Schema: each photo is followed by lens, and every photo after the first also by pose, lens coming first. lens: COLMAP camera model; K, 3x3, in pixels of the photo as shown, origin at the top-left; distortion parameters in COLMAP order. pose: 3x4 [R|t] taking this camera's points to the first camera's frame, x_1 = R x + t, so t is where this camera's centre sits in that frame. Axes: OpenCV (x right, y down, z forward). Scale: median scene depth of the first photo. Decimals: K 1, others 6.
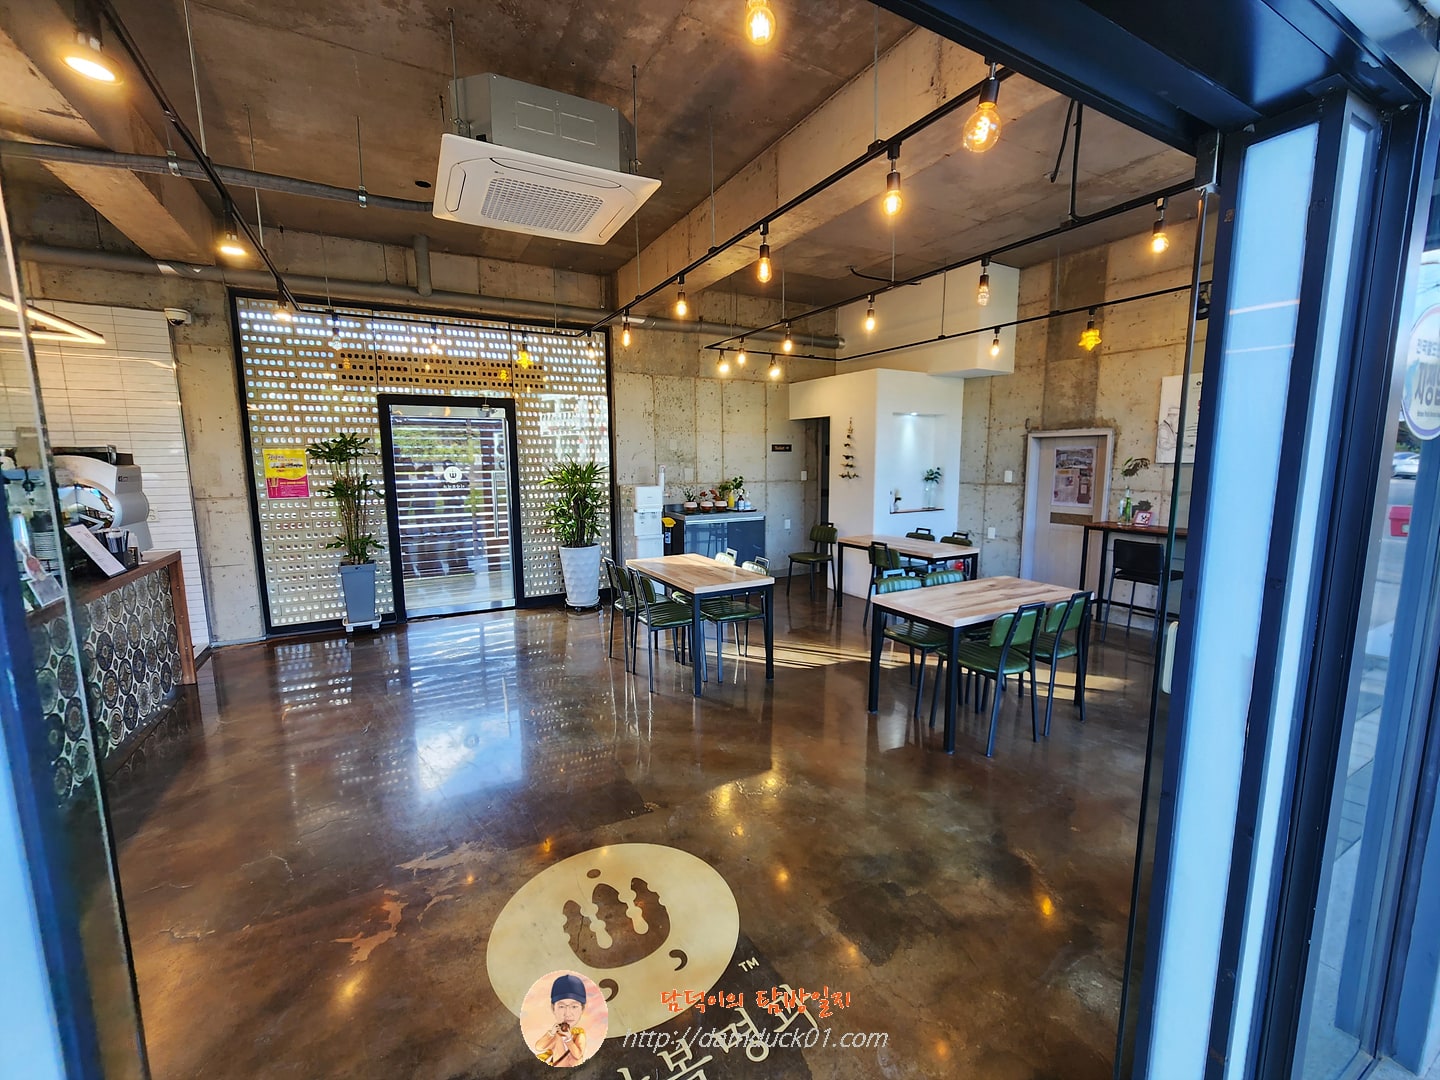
lens RADIAL K [[591.3, 0, 723.3], [0, 591.3, 537.8], [0, 0, 1]] dist [-0.001033, -0.000101]
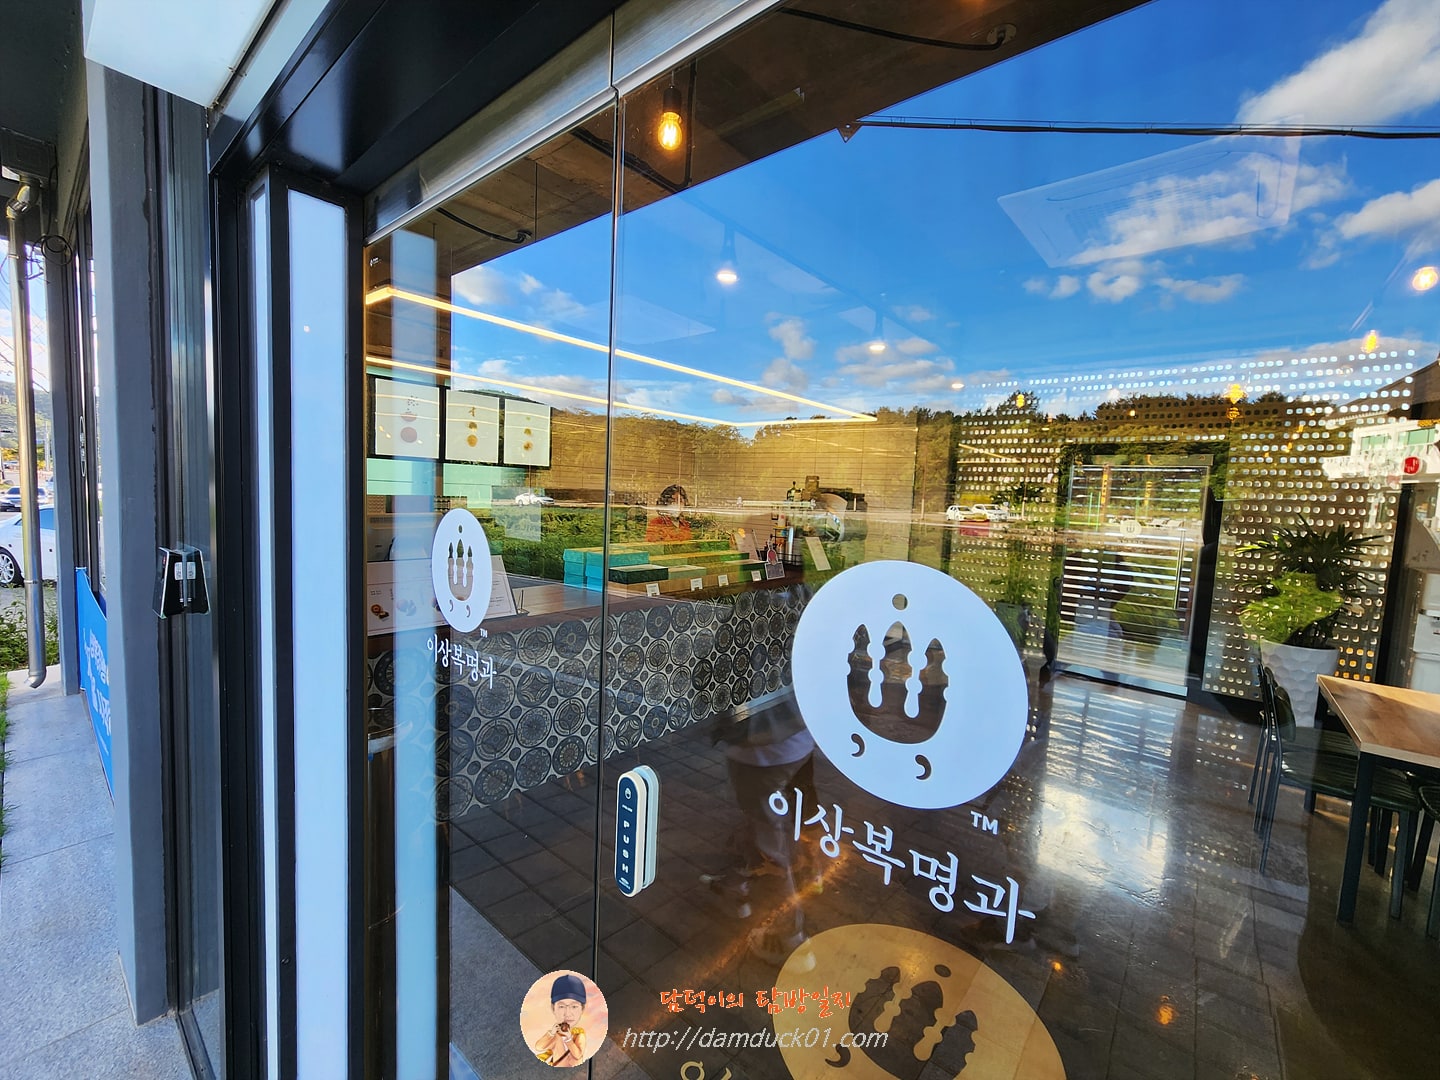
lens RADIAL K [[591.3, 0, 723.3], [0, 591.3, 537.8], [0, 0, 1]] dist [-0.001033, -0.000101]
pose [[0.364141, 0.095885, -0.926395, 0.168411], [-0.174112, 0.984158, 0.033426, -0.017927], [0.914924, 0.149125, 0.375067, 0.108262]]
